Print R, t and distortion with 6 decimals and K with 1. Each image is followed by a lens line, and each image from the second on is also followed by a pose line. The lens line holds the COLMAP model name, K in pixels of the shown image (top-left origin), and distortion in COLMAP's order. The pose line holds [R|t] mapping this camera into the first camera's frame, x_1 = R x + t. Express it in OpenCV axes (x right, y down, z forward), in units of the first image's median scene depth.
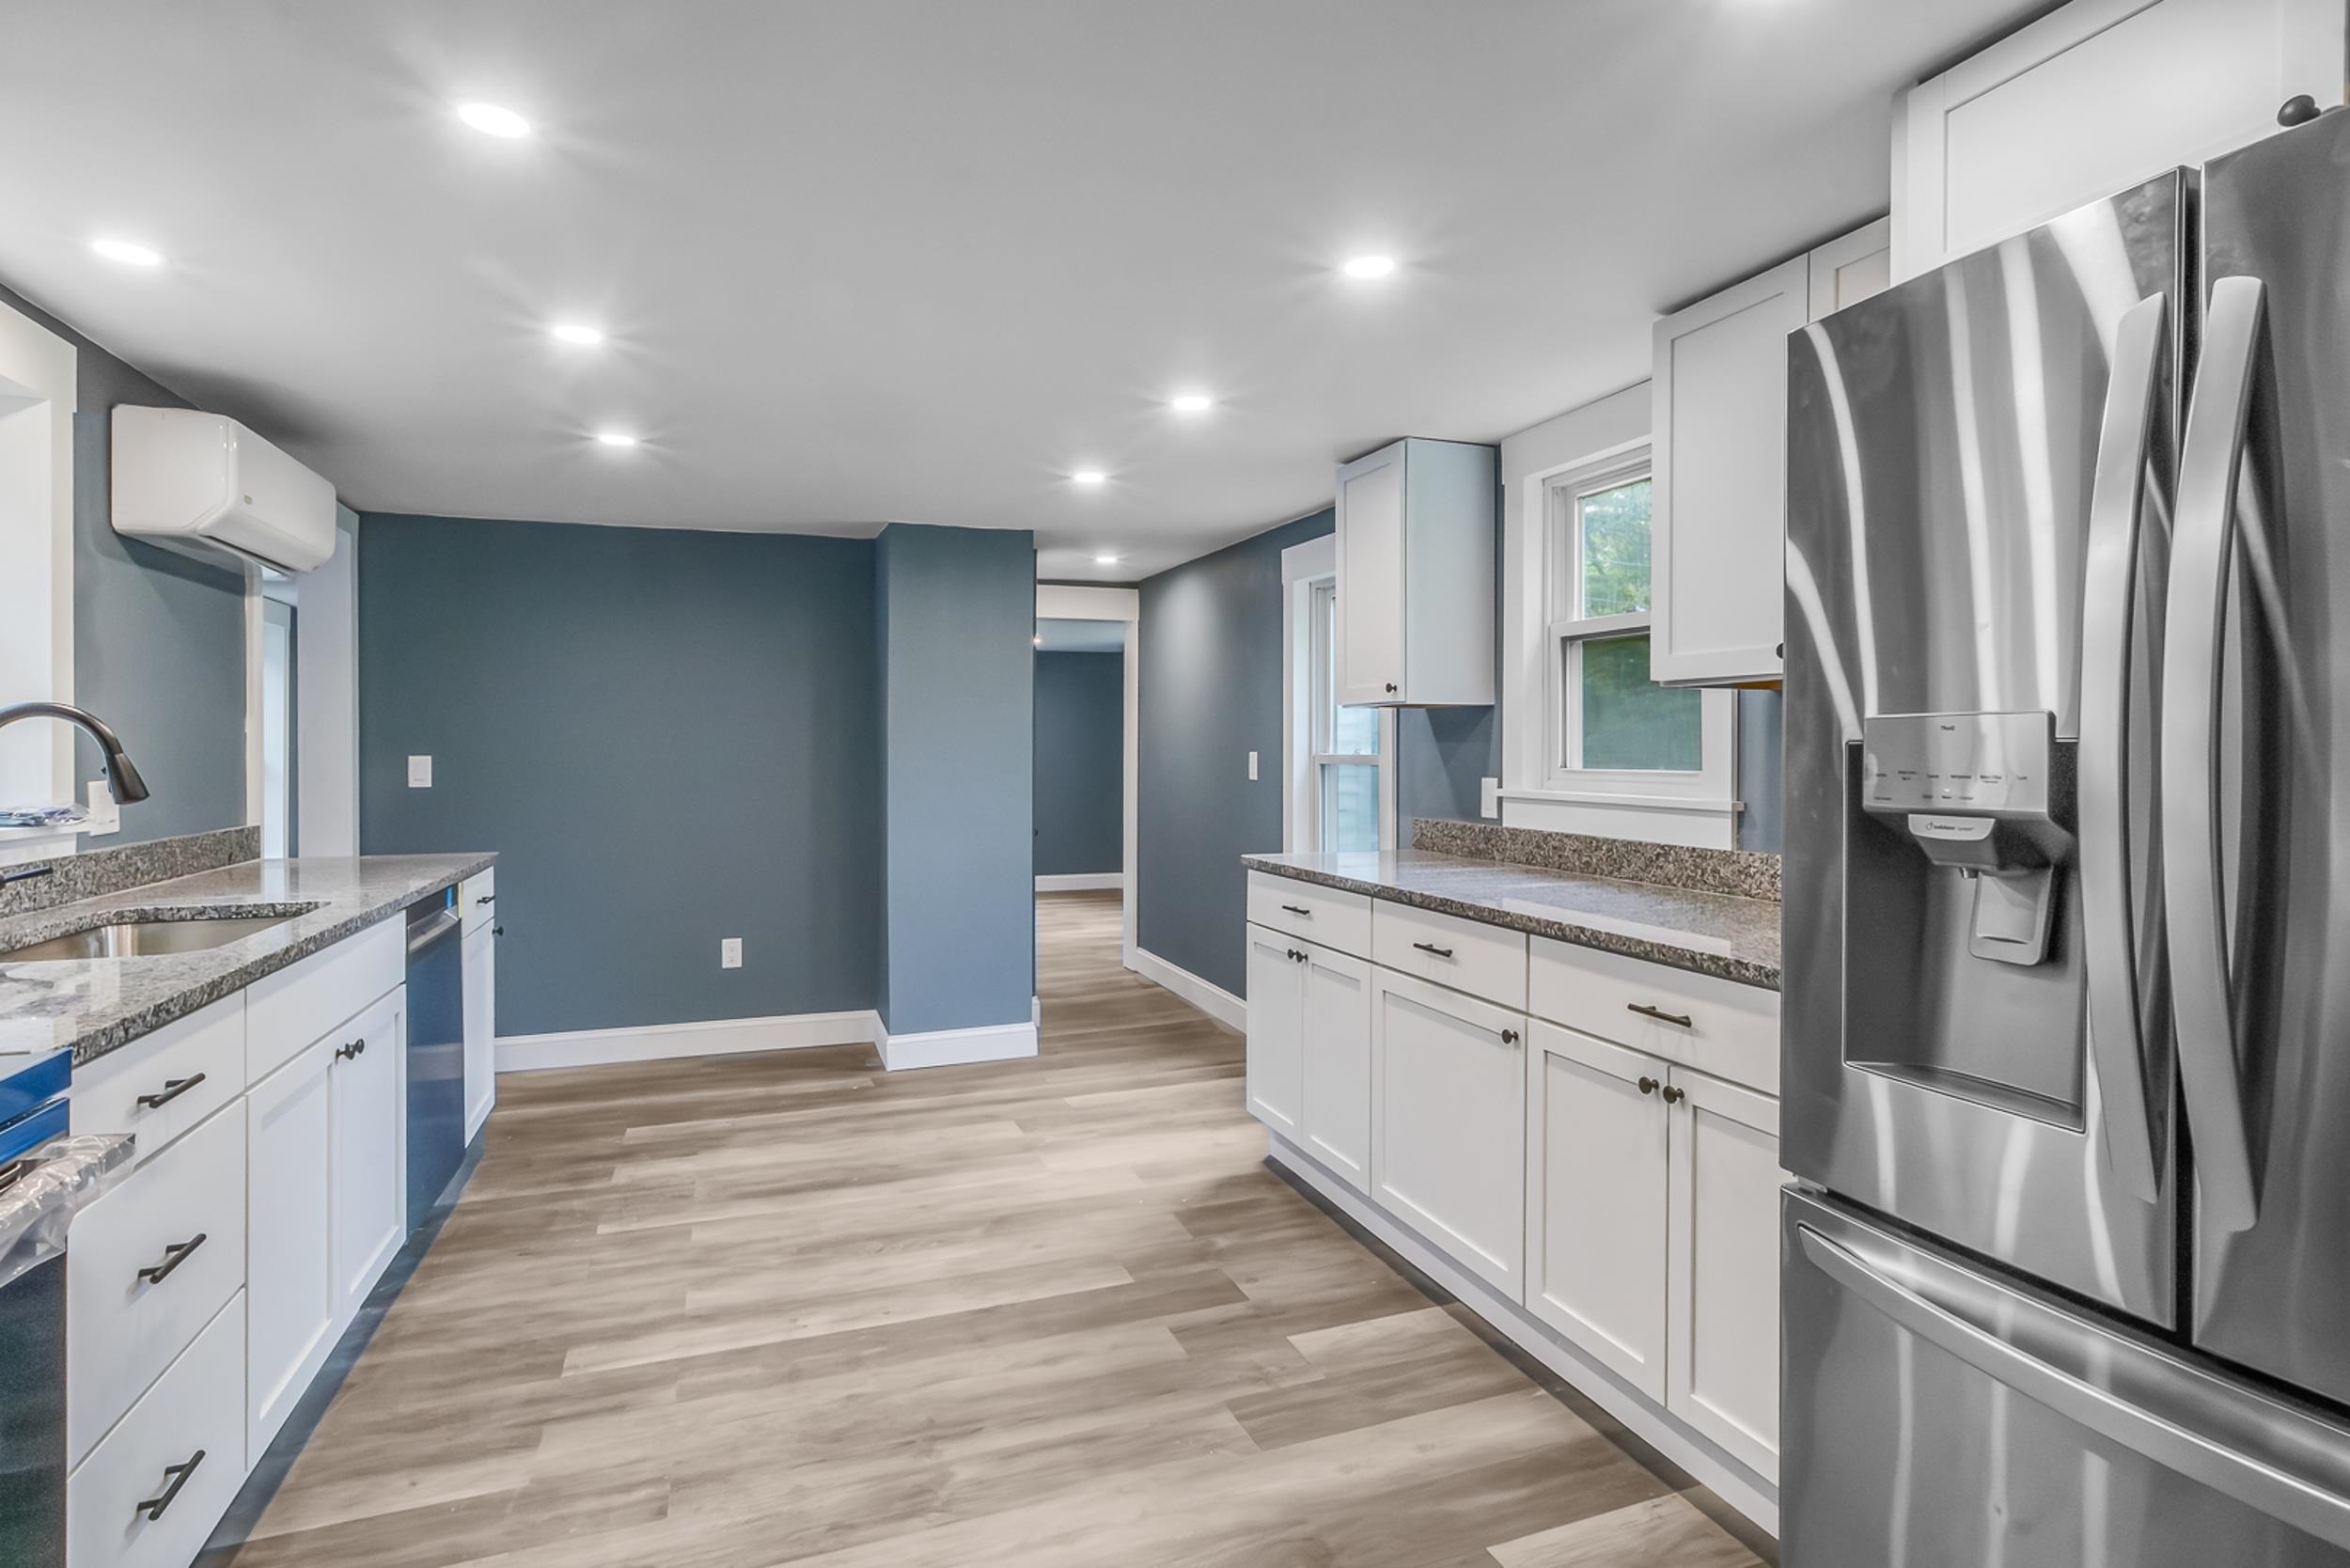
lens RADIAL K [[1168.3, 0, 1178.5], [0, 1168.3, 750.0], [0, 0, 1]] dist [-0.001267, -0.000006]
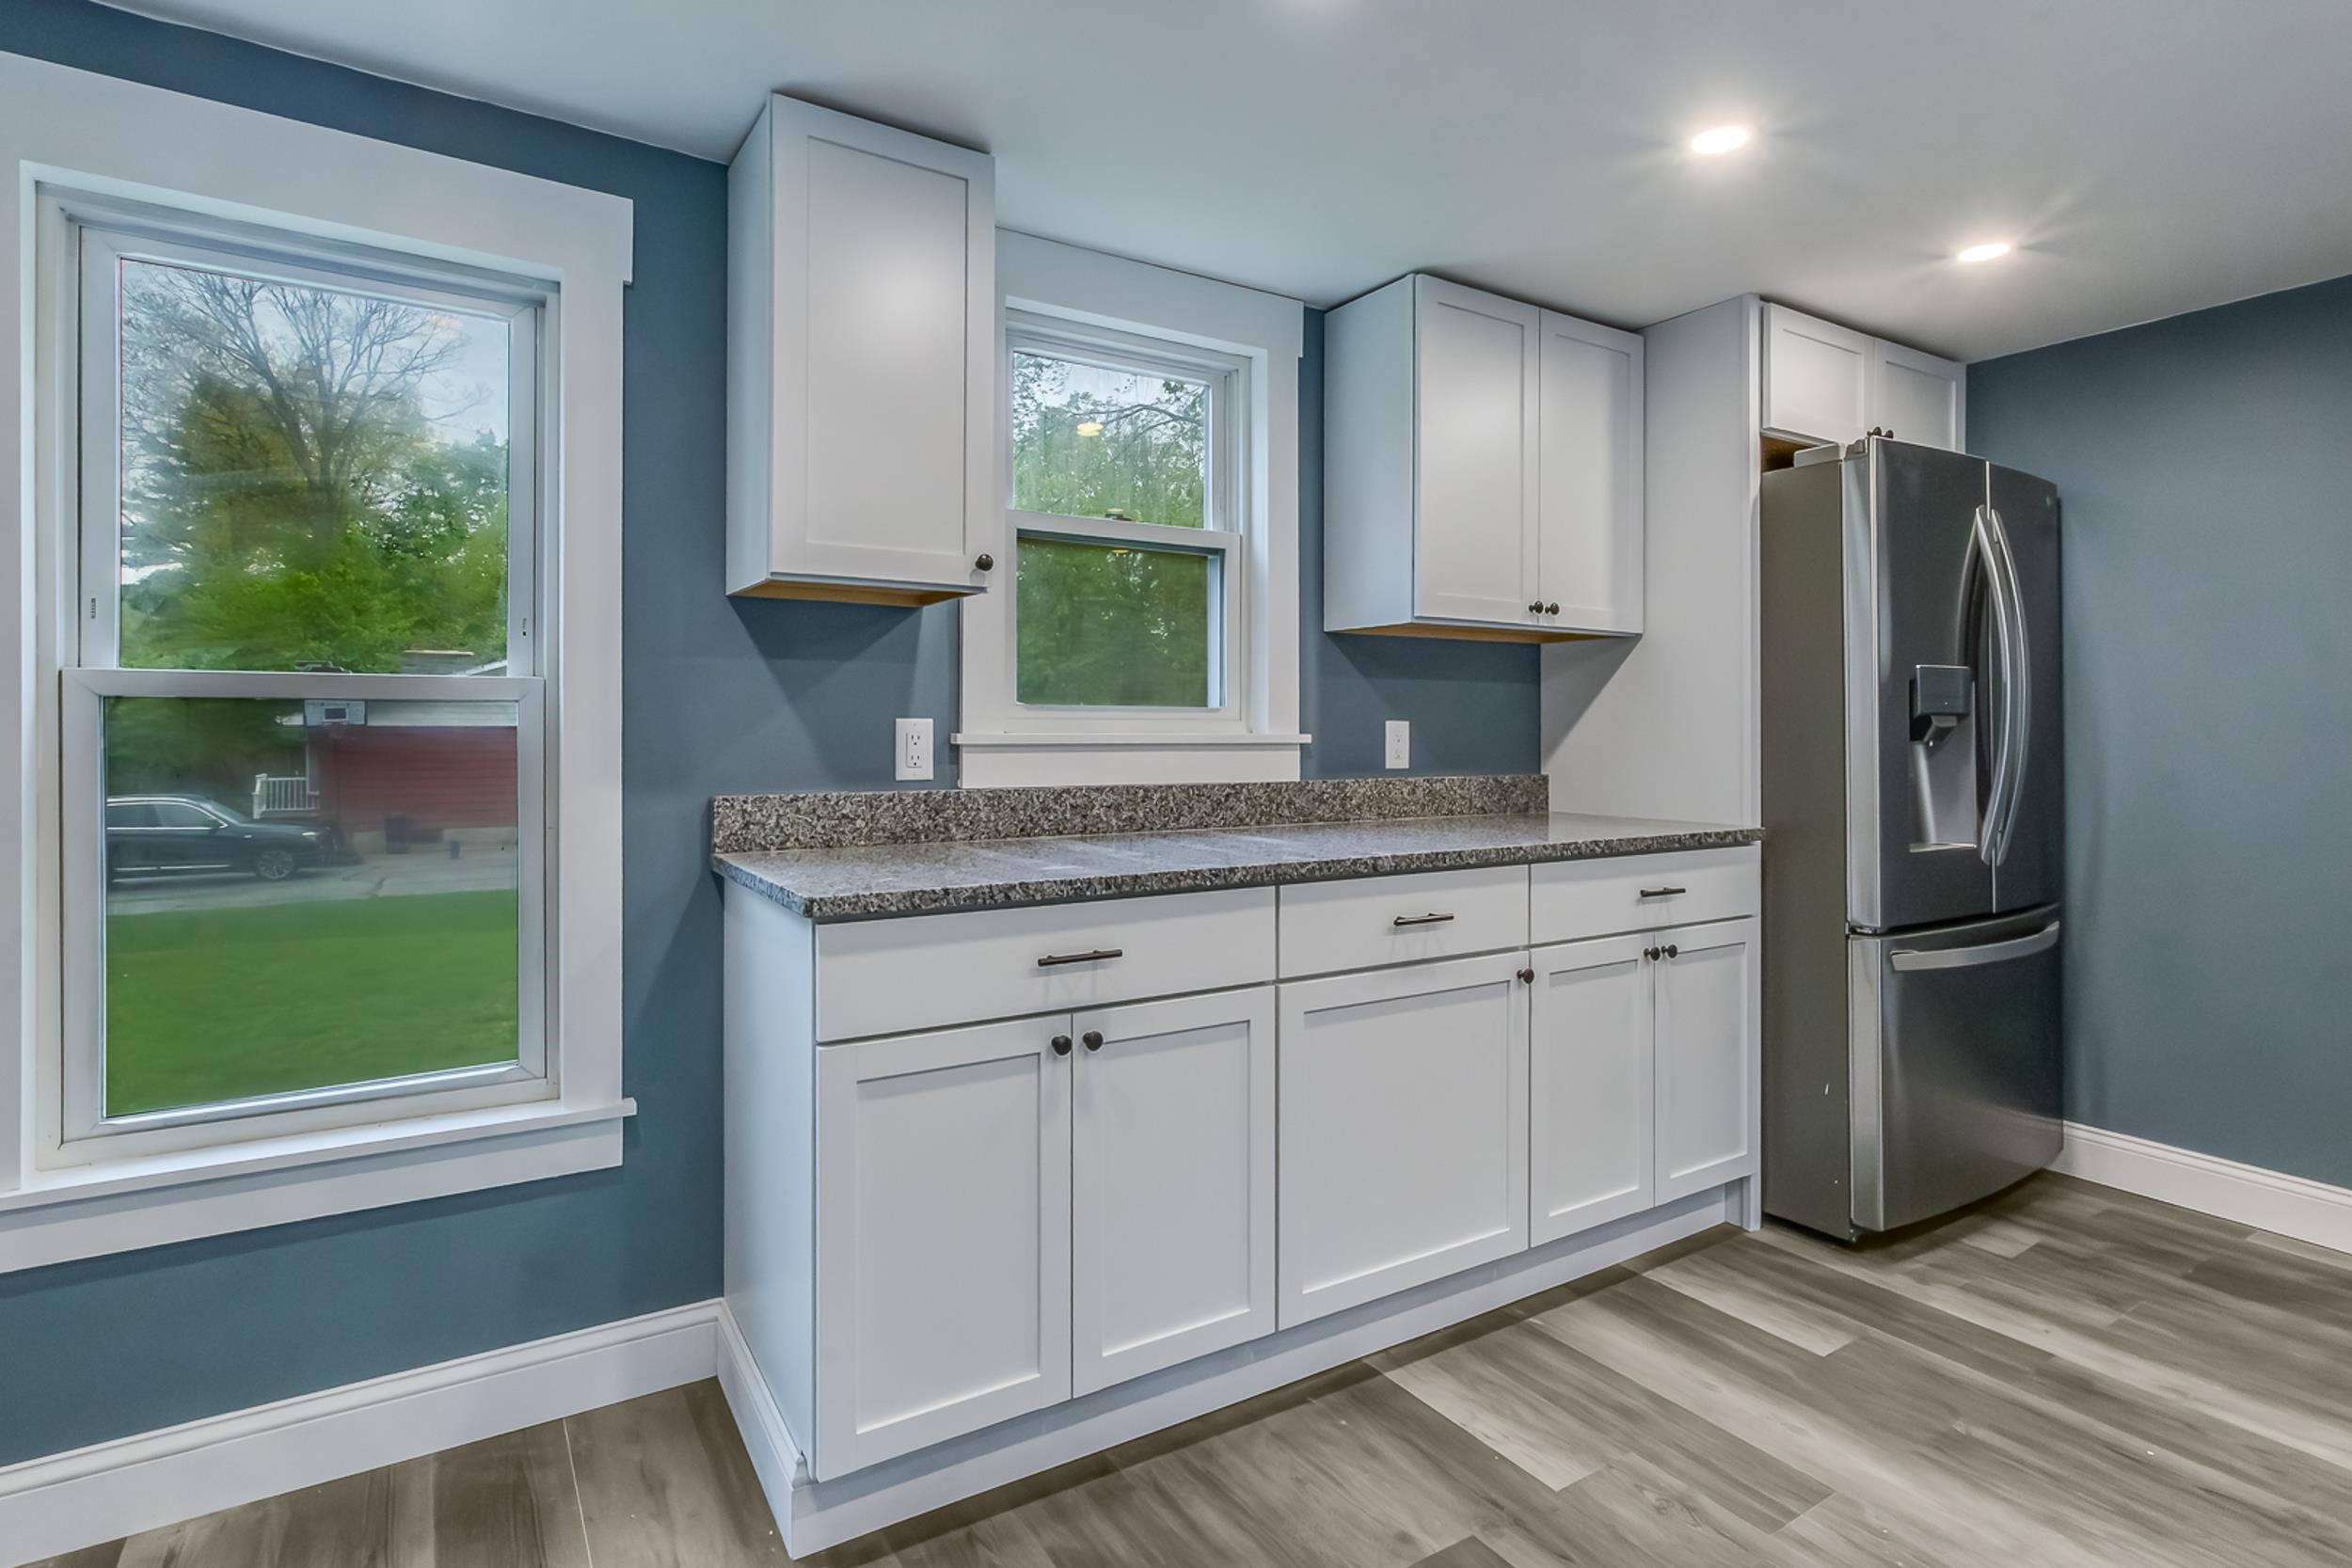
lens RADIAL K [[1177.3, 0, 1172.4], [0, 1177.3, 735.4], [0, 0, 1]] dist [0.003594, 0.001178]
pose [[-0.189579, -0.006810, 0.981842, -0.529012], [-0.001130, 0.999977, 0.006718, 0.037296], [-0.981865, 0.000164, -0.189582, 1.282881]]
